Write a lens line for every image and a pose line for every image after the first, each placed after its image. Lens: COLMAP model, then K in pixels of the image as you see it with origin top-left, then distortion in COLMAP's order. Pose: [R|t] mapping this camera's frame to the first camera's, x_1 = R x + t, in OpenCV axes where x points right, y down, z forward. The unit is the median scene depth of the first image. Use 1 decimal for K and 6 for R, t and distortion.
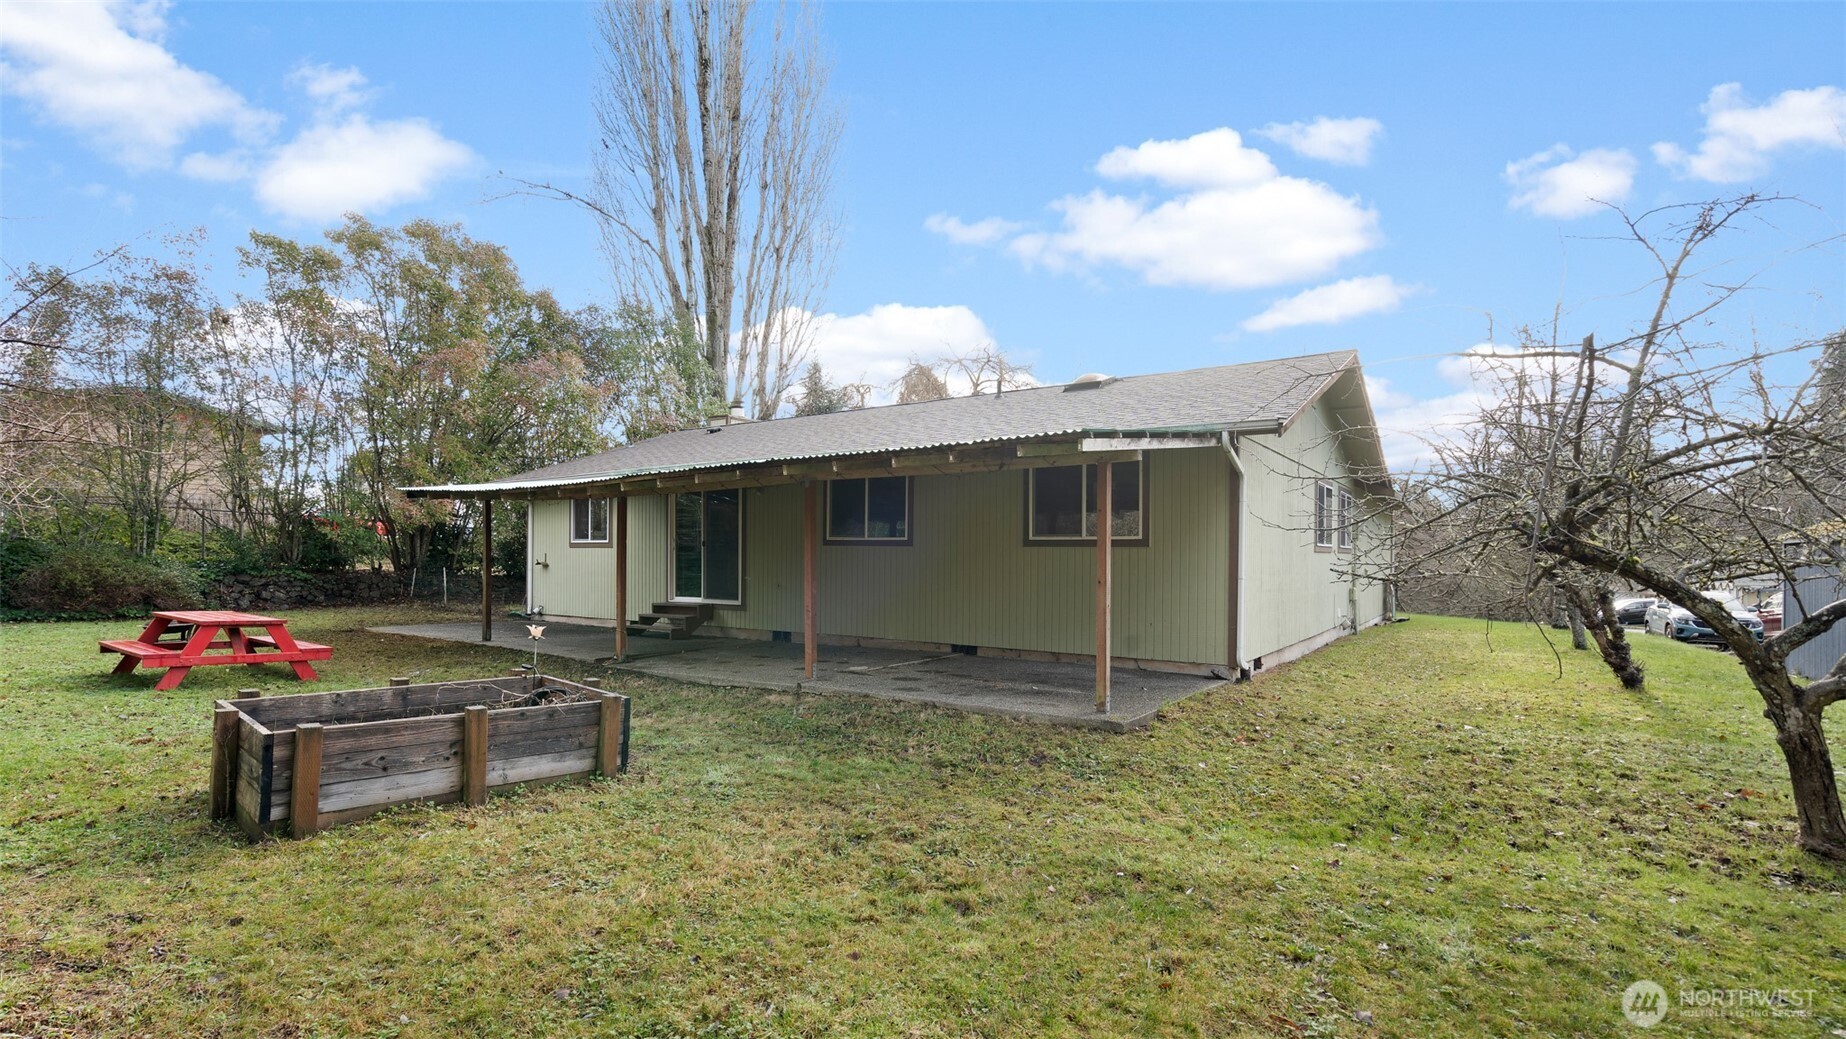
lens RADIAL K [[853.1, 0, 923.0], [0, 853.1, 519.5], [0, 0, 1]] dist [-0.014987, 0.000798]
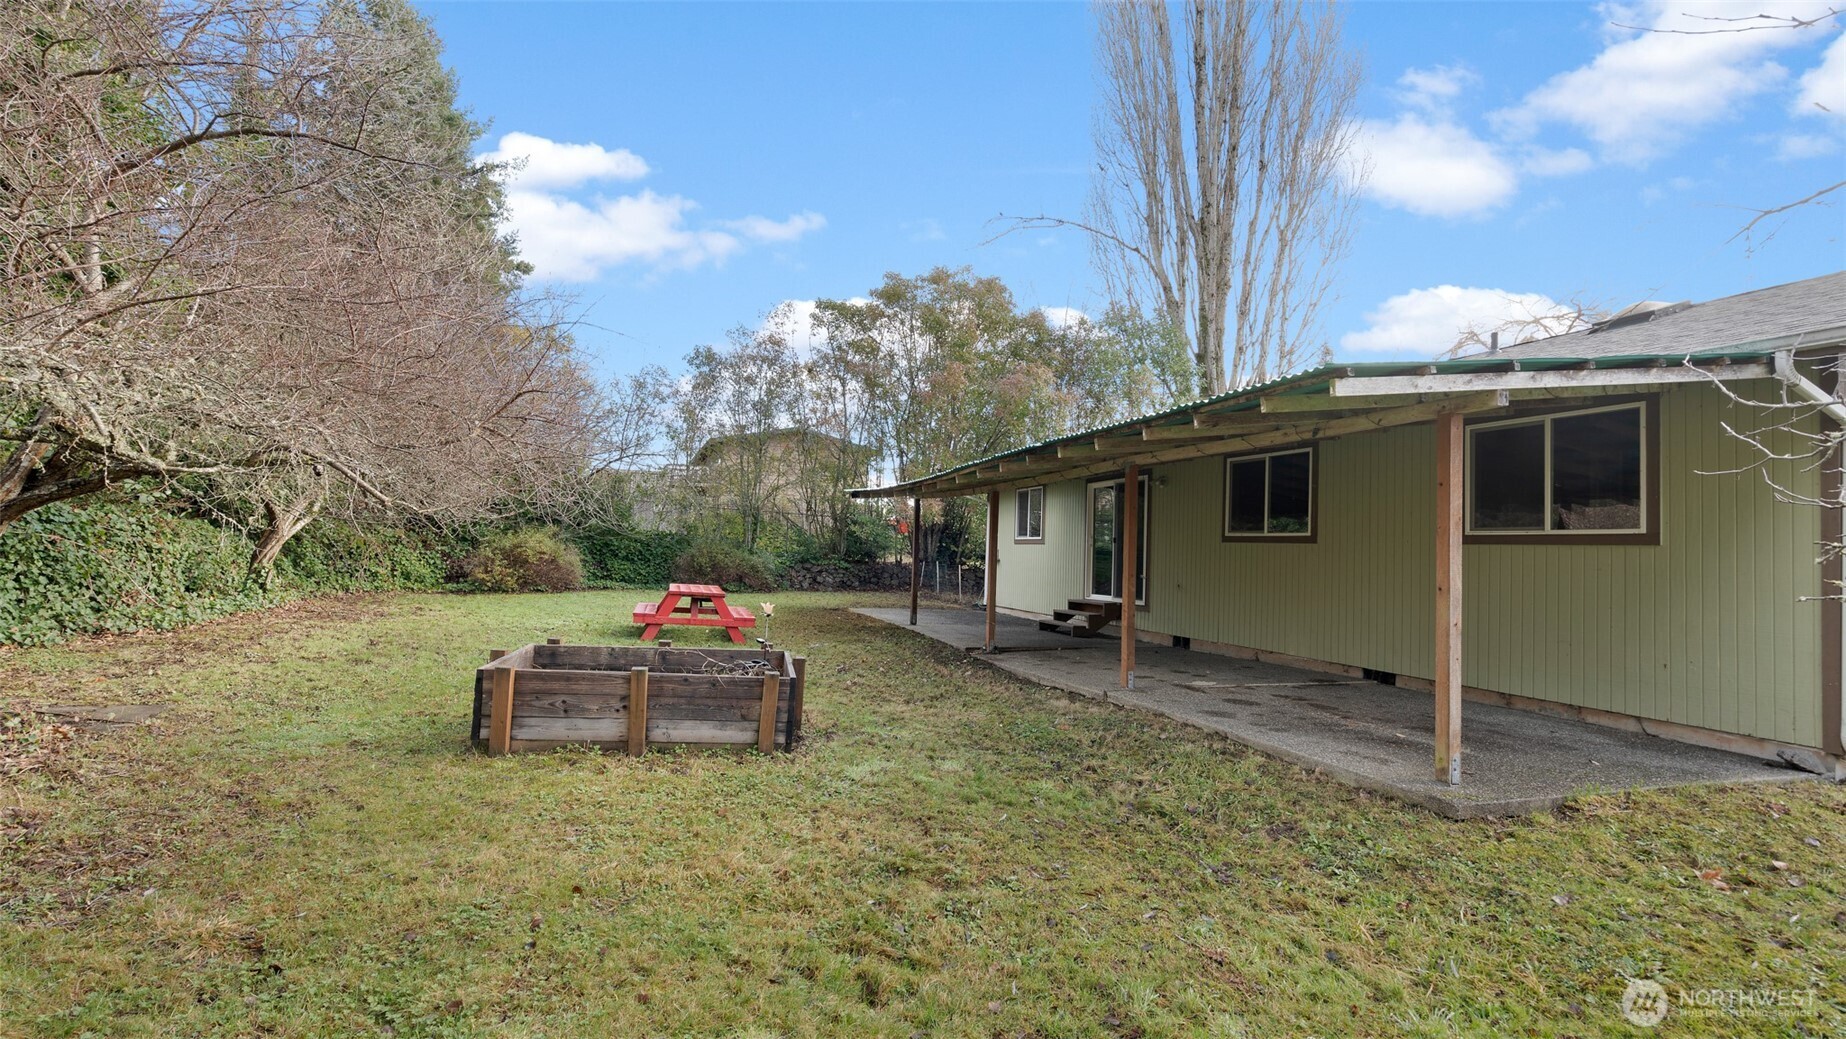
lens RADIAL K [[835.0, 0, 922.5], [0, 835.0, 483.4], [0, 0, 1]] dist [-0.009287, 0.001125]
pose [[0.792400, -0.033497, -0.609082, 0.173902], [0.003371, 0.998716, -0.050540, 0.012725], [0.609993, 0.037994, 0.791496, 0.131342]]
